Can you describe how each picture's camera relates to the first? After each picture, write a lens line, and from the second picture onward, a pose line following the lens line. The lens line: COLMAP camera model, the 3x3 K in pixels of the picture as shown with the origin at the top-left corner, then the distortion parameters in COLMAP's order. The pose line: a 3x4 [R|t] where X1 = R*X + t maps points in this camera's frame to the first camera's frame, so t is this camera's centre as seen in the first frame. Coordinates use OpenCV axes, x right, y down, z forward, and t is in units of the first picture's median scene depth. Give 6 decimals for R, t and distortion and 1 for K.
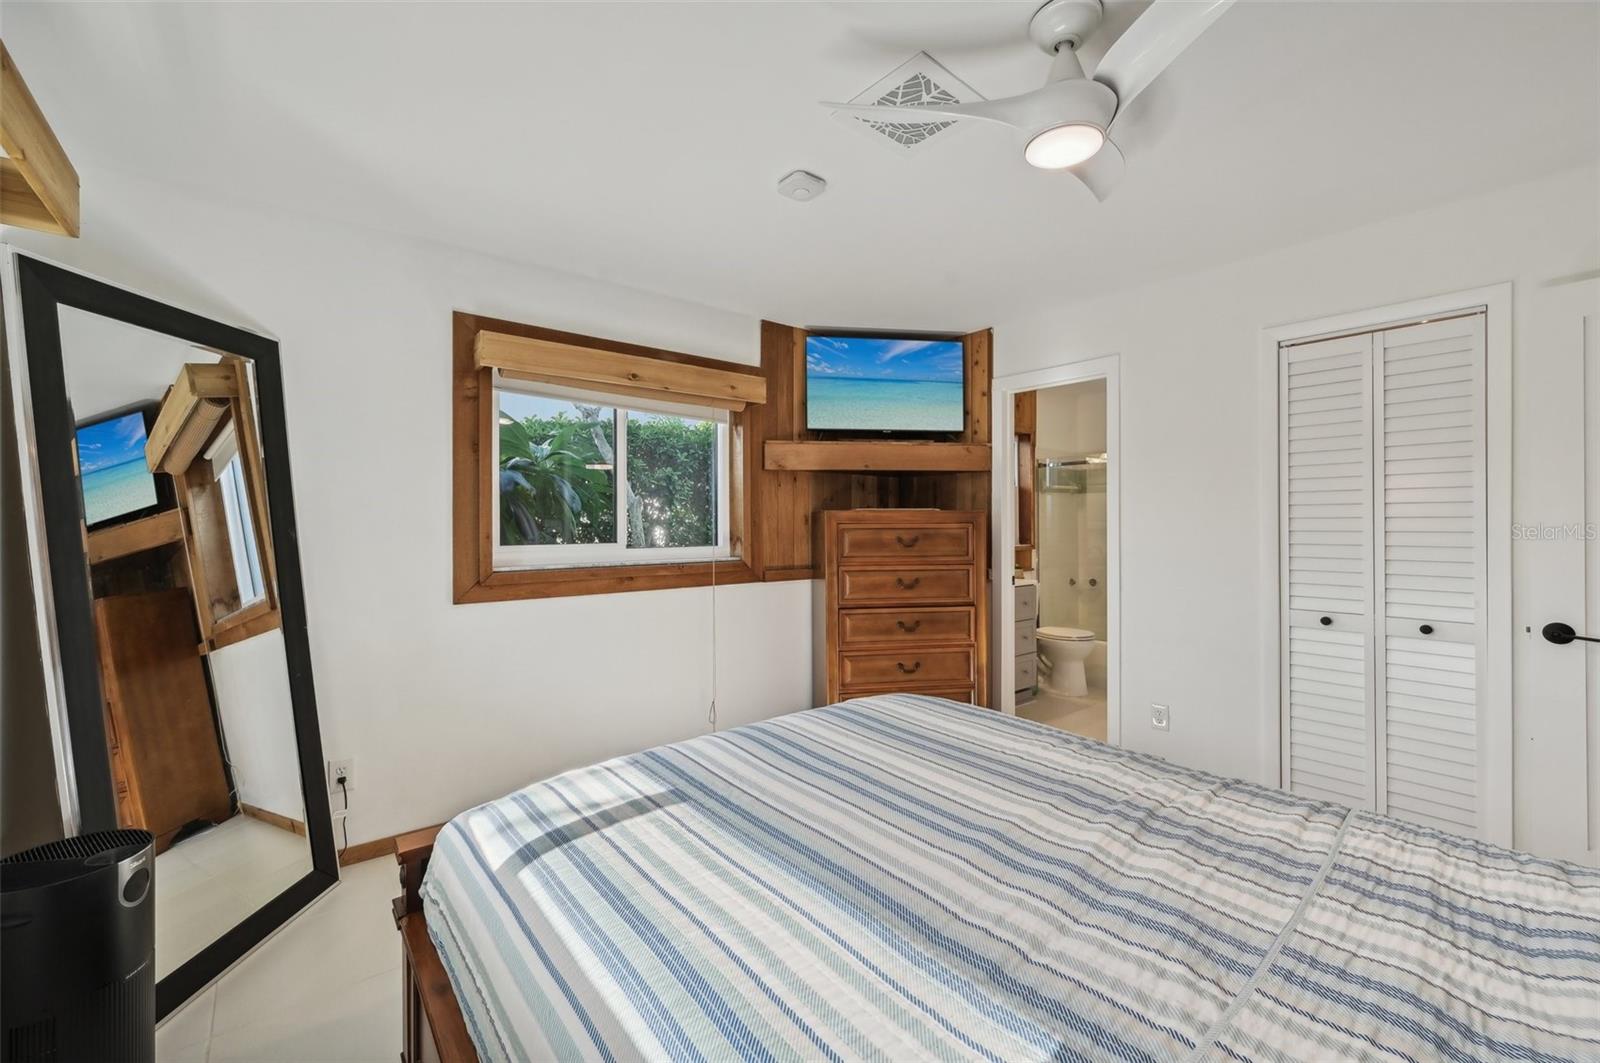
lens RADIAL K [[648.2, 0, 801.3], [0, 648.2, 520.6], [0, 0, 1]] dist [-0.000095, -0.000083]
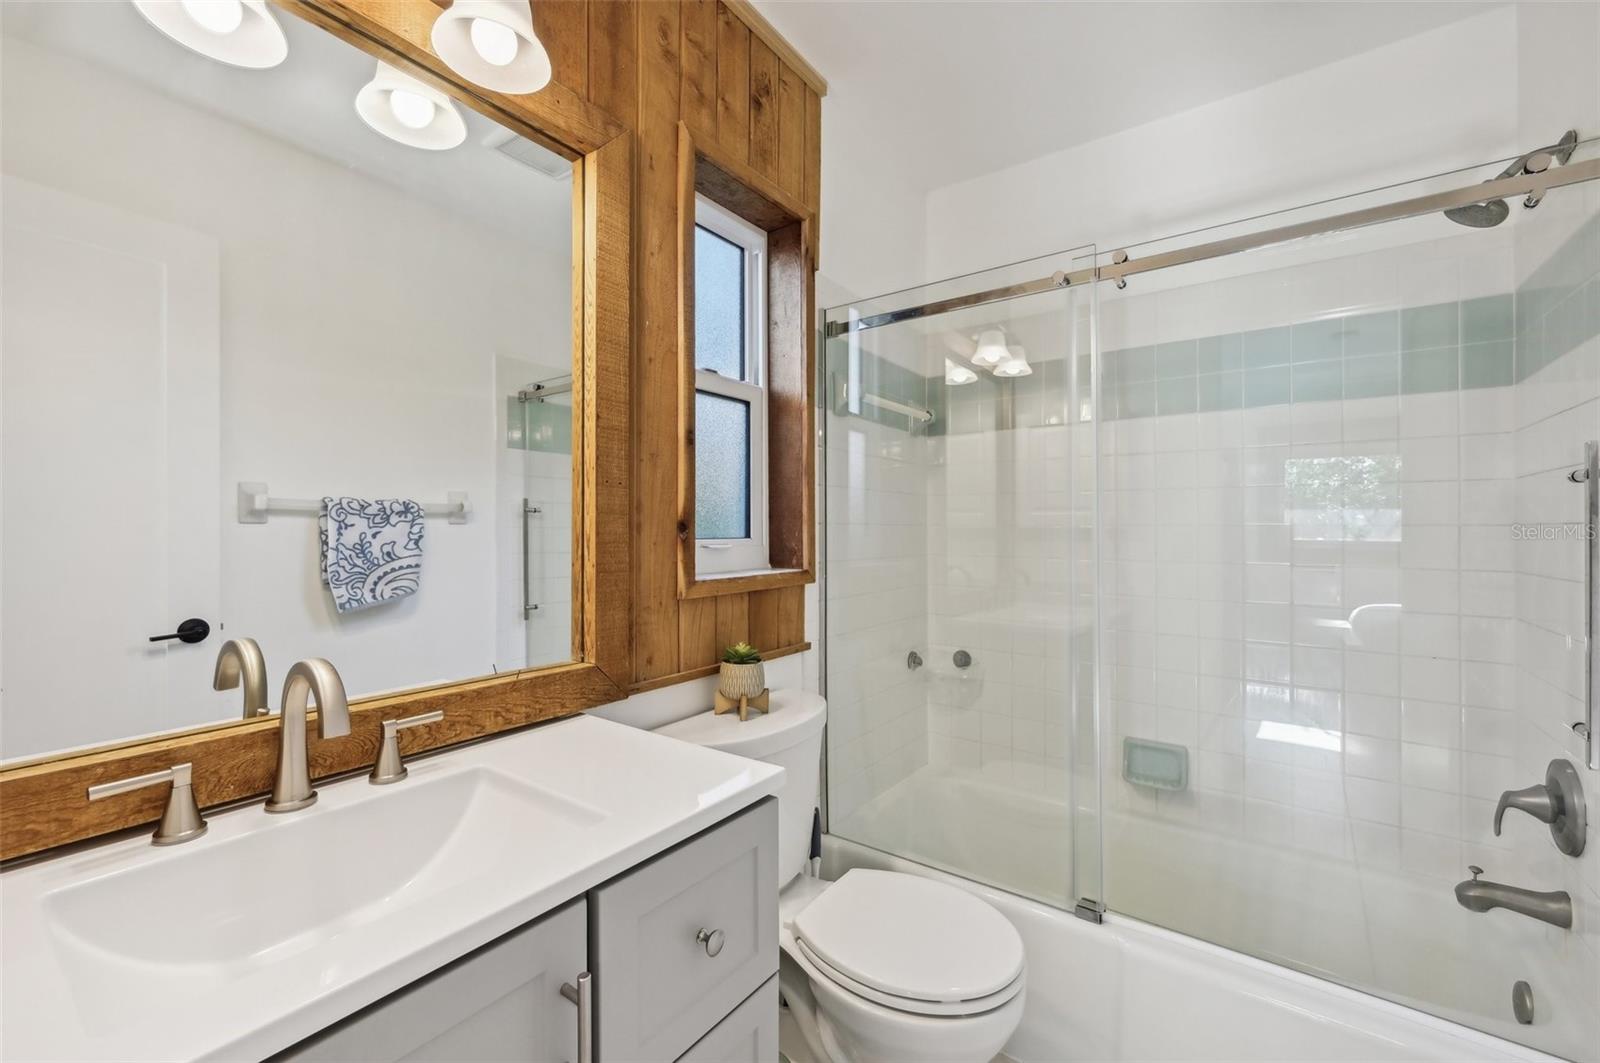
lens RADIAL K [[648.2, 0, 800.7], [0, 648.2, 531.6], [0, 0, 1]] dist [-0.000095, -0.000083]
pose [[0.966534, 0.000003, 0.256540, 0.268415], [0.001927, 0.999972, -0.007272, 0.020636], [-0.256533, 0.007523, 0.966506, 0.682069]]
